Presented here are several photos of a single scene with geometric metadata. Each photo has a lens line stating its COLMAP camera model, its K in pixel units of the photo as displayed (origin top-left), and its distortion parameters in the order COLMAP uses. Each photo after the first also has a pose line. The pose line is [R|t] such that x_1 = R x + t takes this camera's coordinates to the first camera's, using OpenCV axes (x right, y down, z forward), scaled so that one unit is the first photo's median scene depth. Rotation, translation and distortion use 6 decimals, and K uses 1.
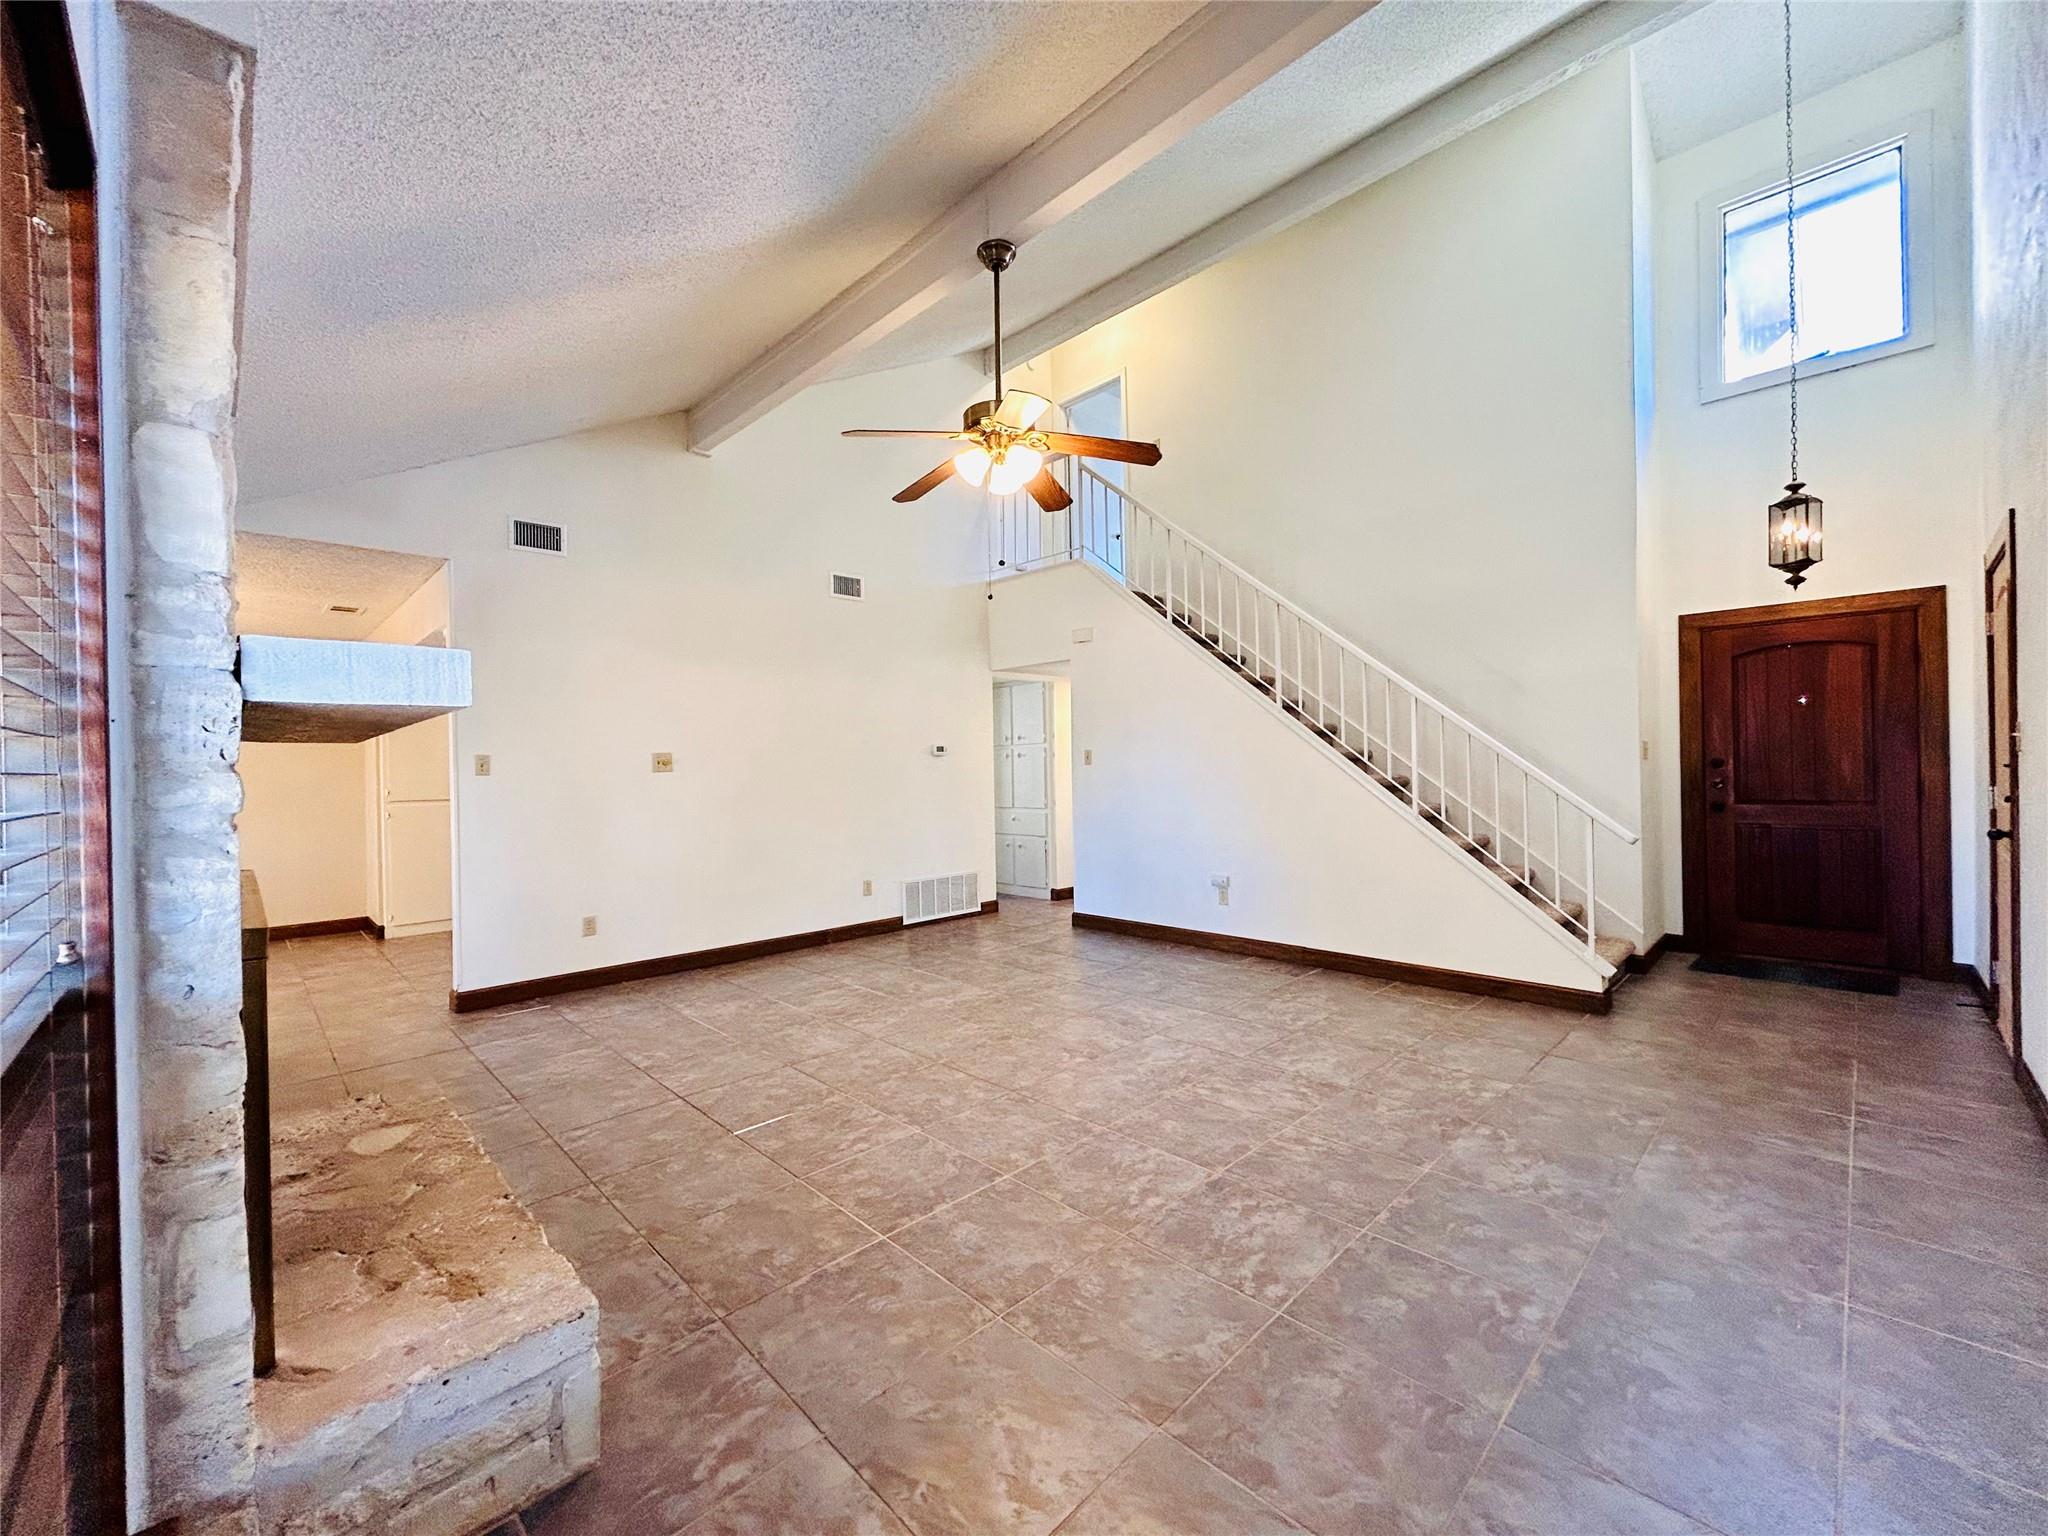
lens RADIAL K [[821.8, 0, 1024.7], [0, 821.8, 772.4], [0, 0, 1]] dist [-0.002800, 0.000920]
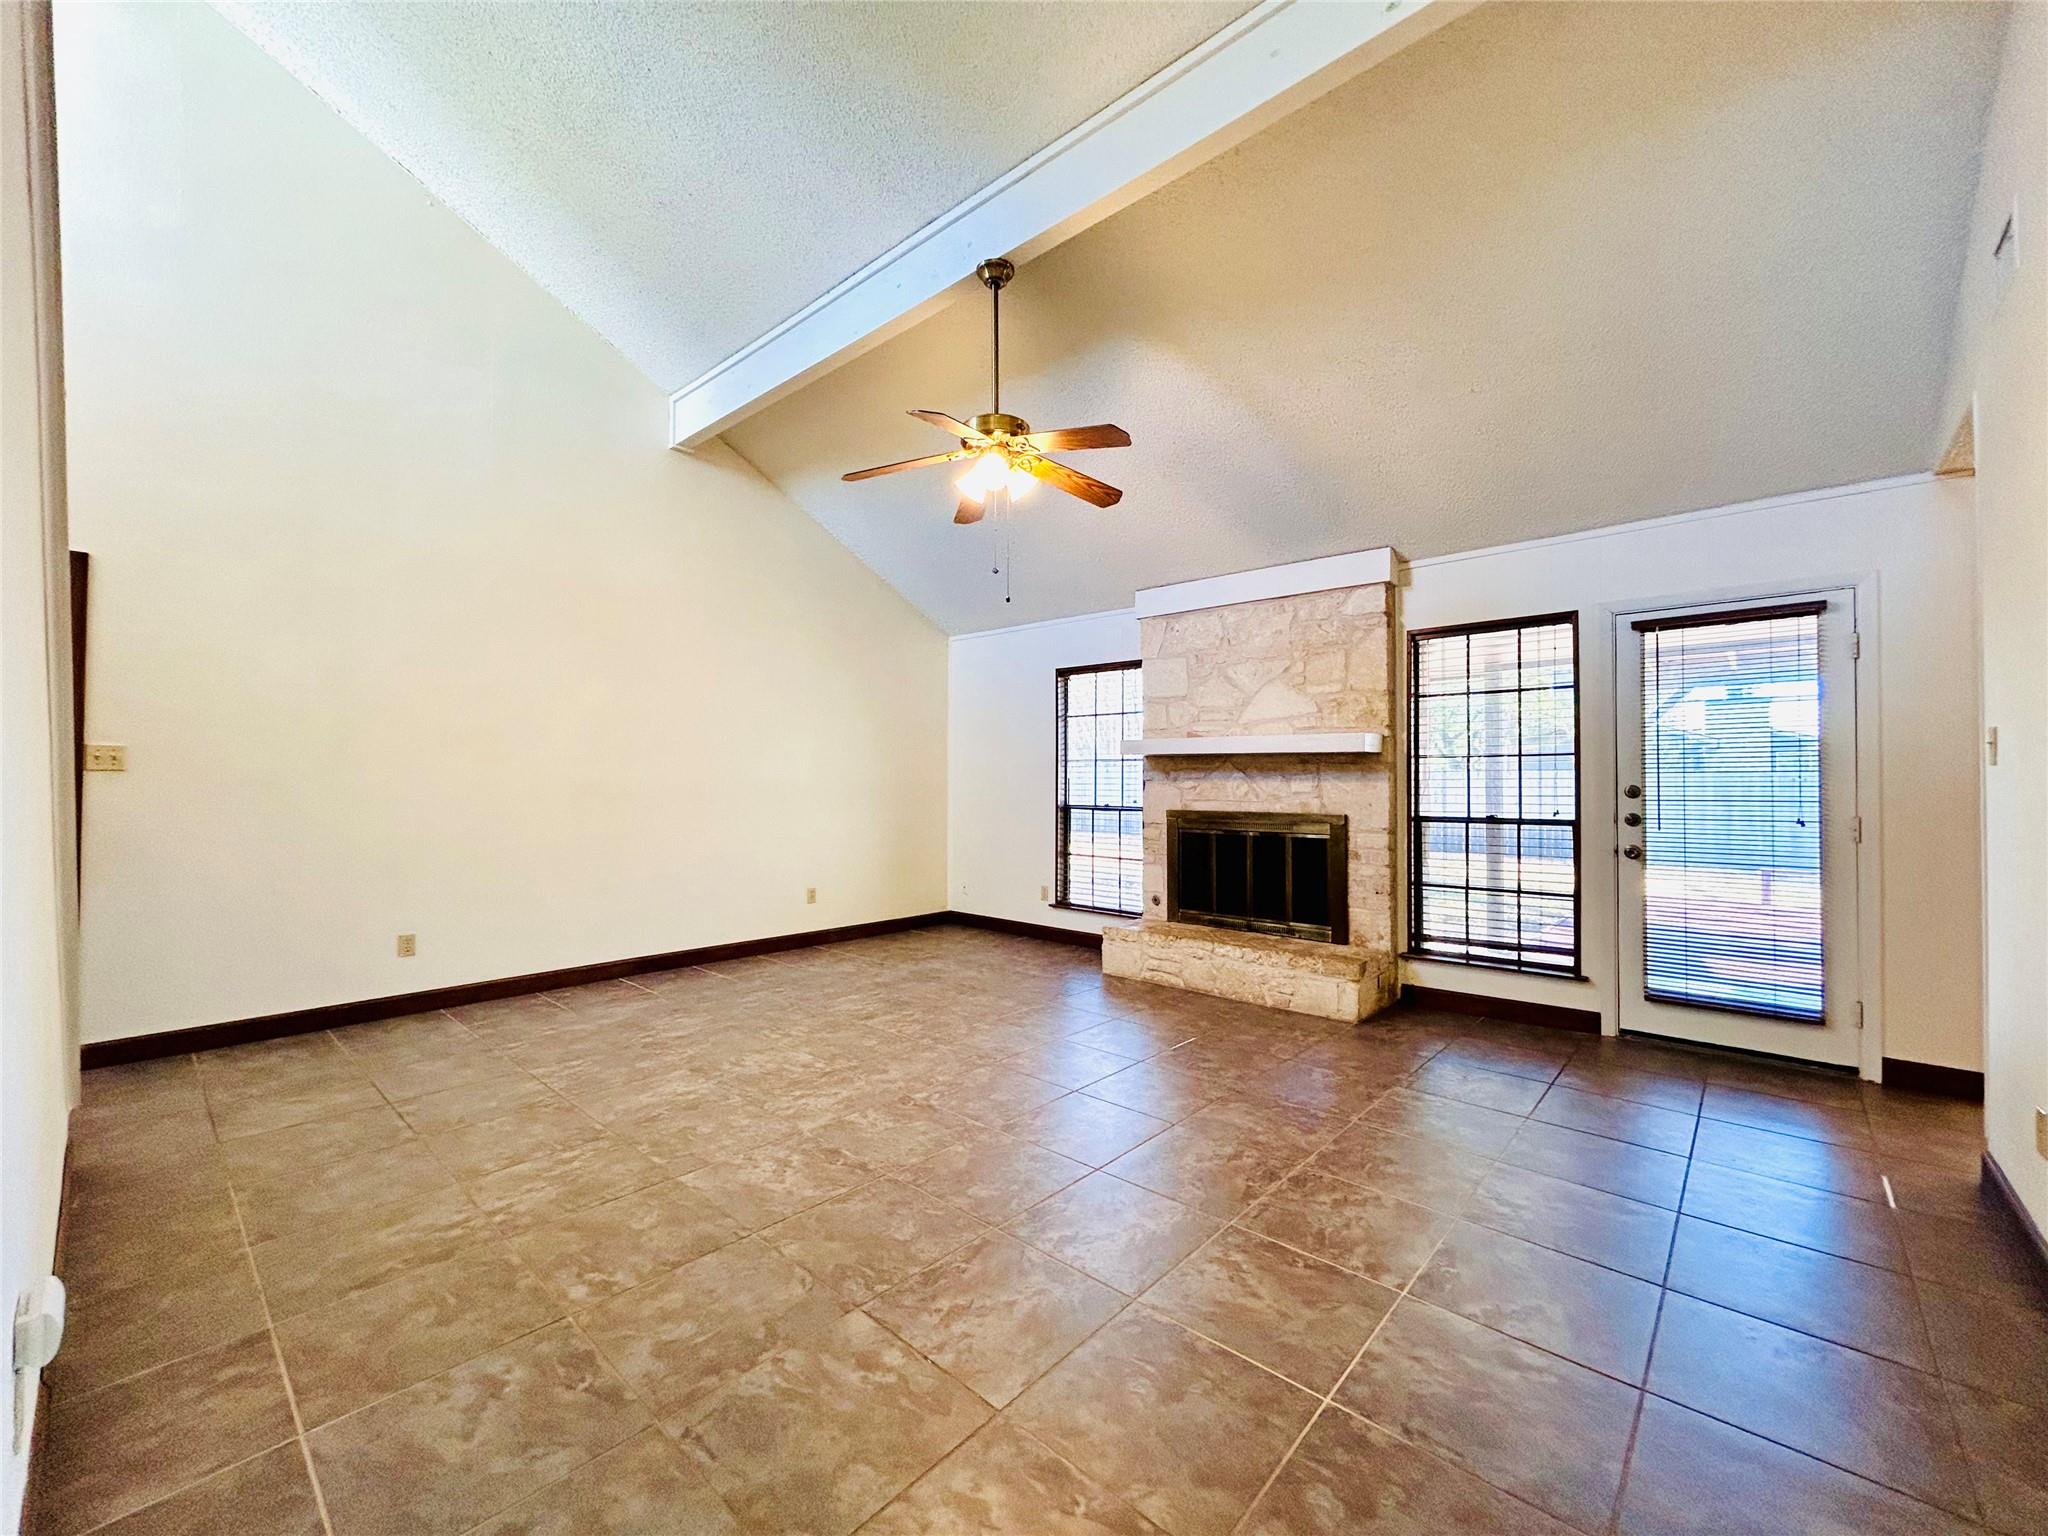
lens RADIAL K [[821.8, 0, 1021.9], [0, 821.8, 776.9], [0, 0, 1]] dist [-0.002800, 0.000920]
pose [[-0.998178, 0.015561, -0.058289, 0.002227], [0.015228, 0.999865, 0.006148, -0.002240], [0.058376, 0.005249, -0.998281, 1.510159]]
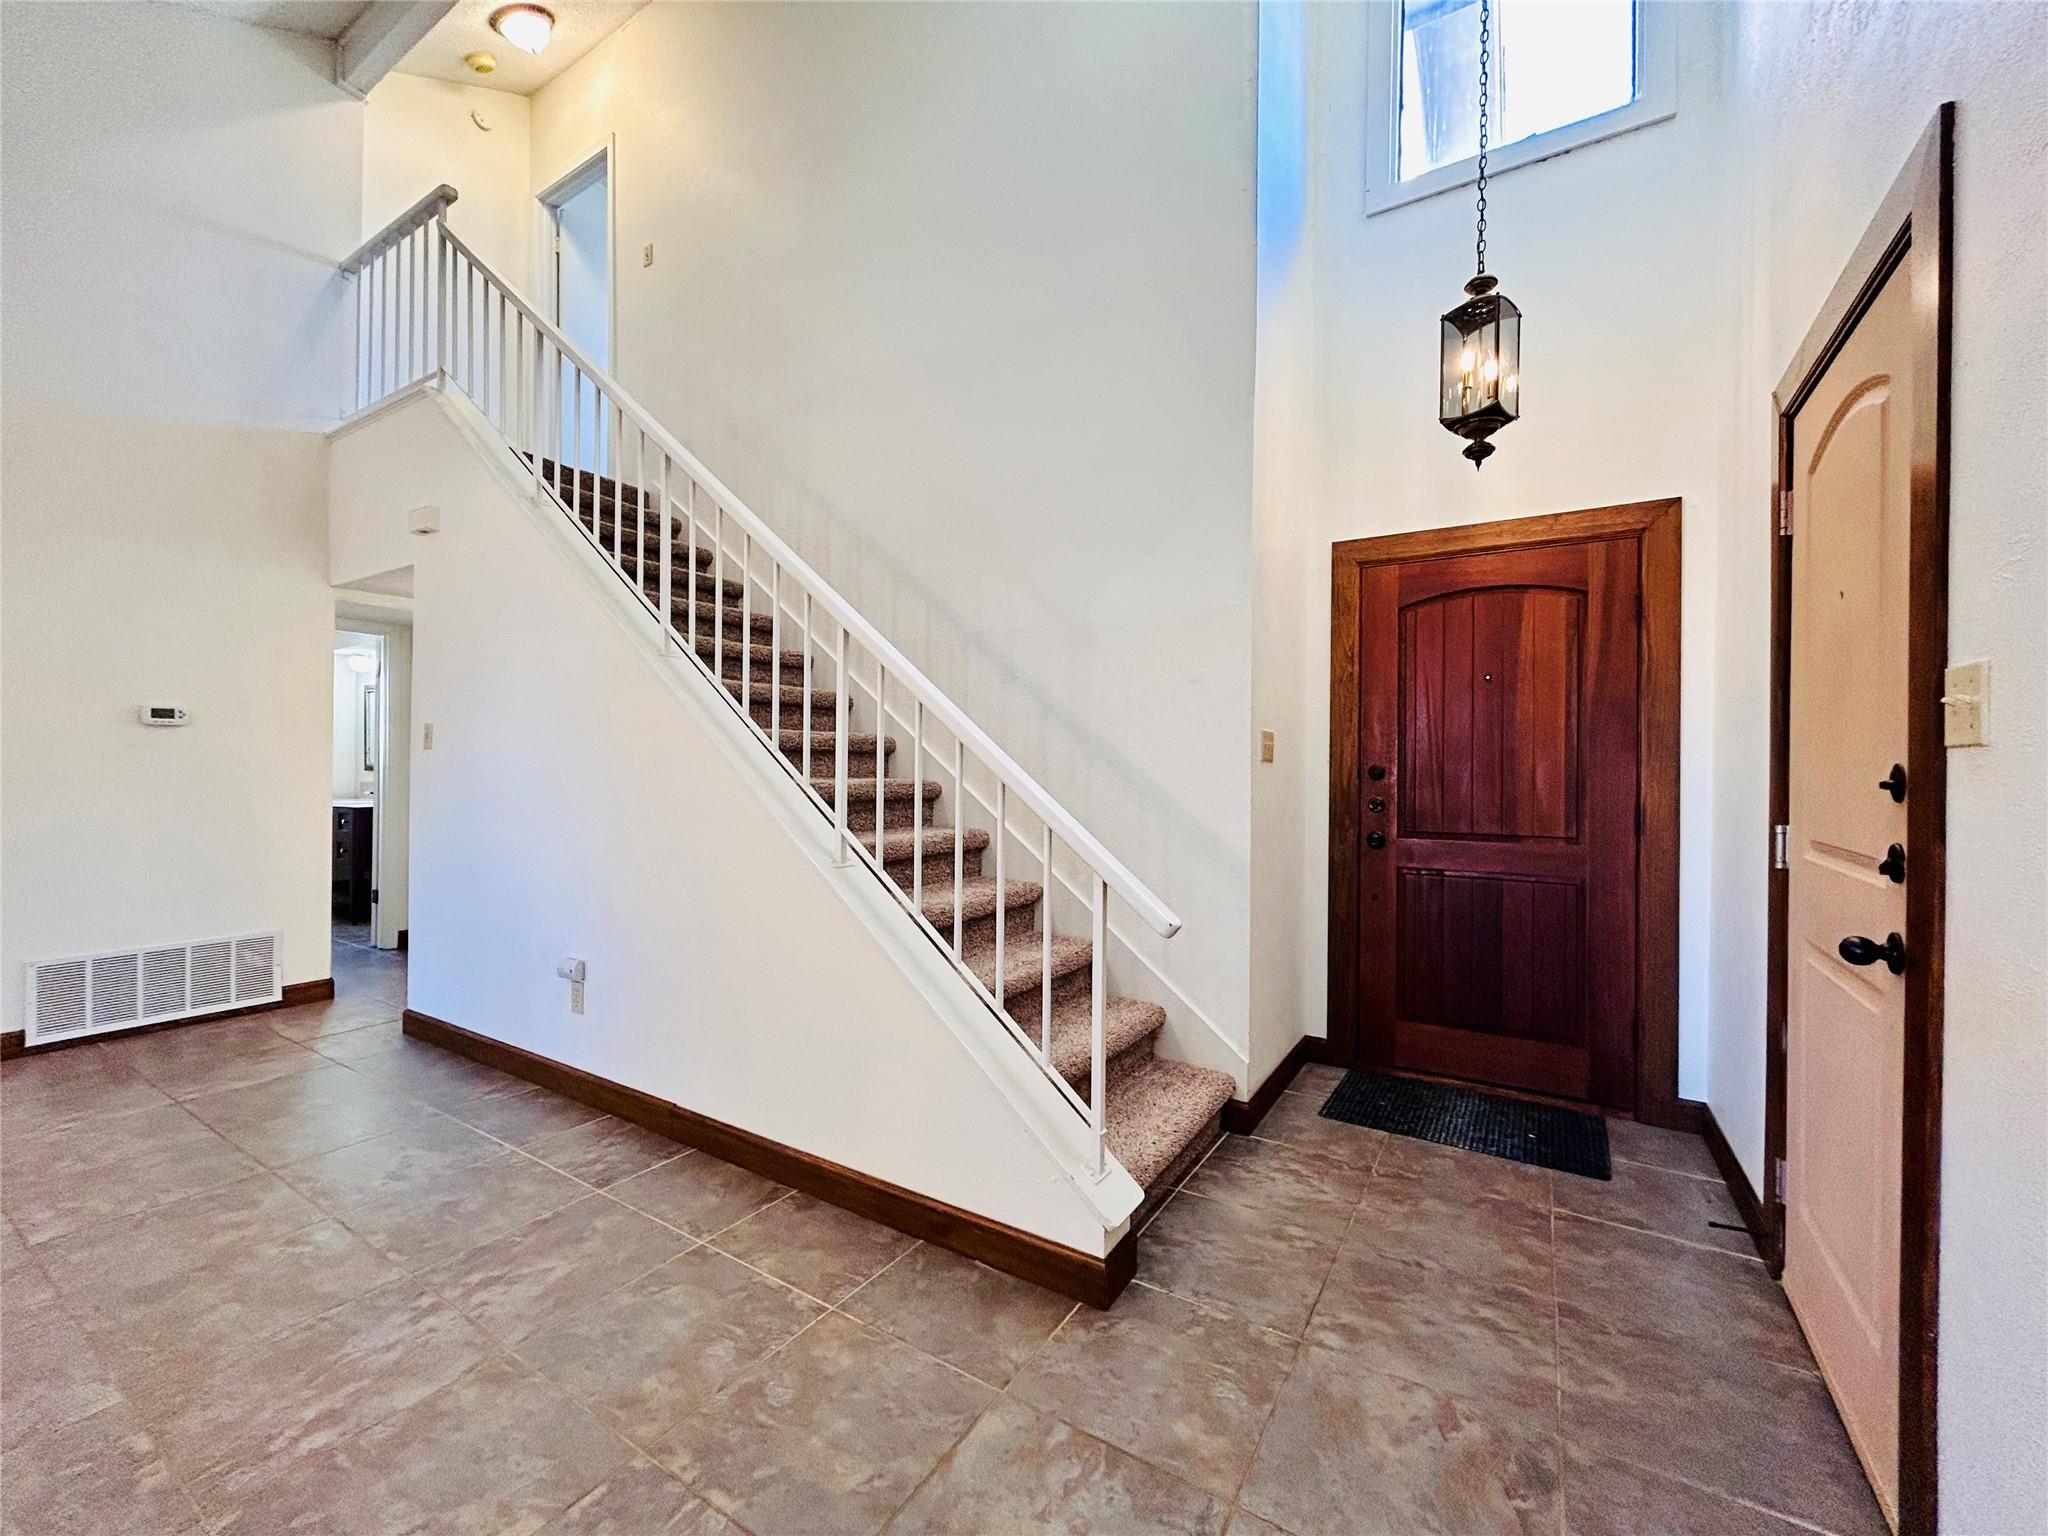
lens RADIAL K [[821.8, 0, 1024.4], [0, 821.8, 769.2], [0, 0, 1]] dist [-0.002800, 0.000920]
pose [[0.972074, 0.027460, 0.233063, 0.492578], [-0.025874, 0.999617, -0.009858, -0.001364], [-0.233244, 0.003553, 0.972412, 0.506148]]
